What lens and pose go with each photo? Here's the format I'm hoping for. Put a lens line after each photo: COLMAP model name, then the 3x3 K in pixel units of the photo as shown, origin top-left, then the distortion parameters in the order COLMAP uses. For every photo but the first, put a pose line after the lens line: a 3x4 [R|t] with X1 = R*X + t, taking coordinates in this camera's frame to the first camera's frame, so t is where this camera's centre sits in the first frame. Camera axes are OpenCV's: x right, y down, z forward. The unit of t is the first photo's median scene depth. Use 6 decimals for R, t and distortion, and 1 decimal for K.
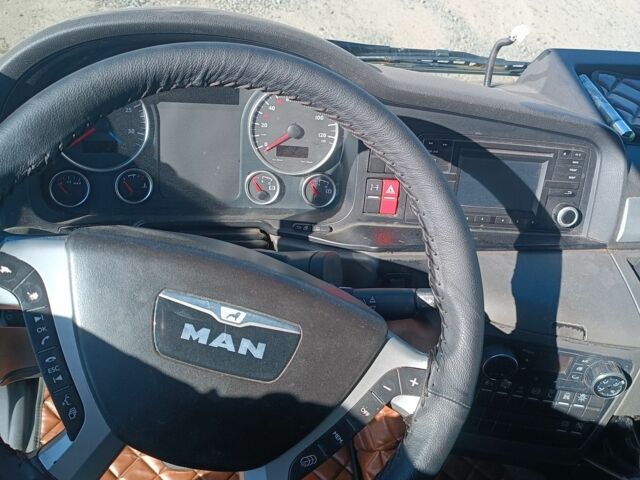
lens RADIAL K [[651.9, 0, 321.5], [0, 651.9, 239.7], [0, 0, 1]] dist [0.004388, 0.000000]
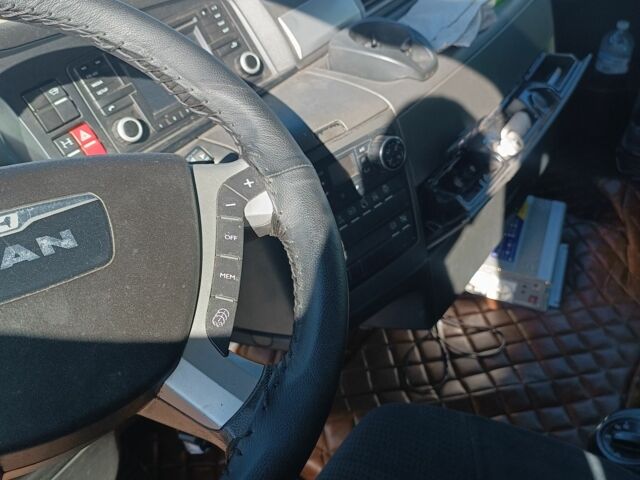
lens RADIAL K [[651.9, 0, 320.7], [0, 651.9, 240.6], [0, 0, 1]] dist [0.004388, 0.000000]
pose [[0.654660, -0.614041, 0.440878, -0.214307], [0.688303, 0.725327, -0.011848, 0.345640], [-0.312506, 0.311214, 0.897489, 0.236527]]
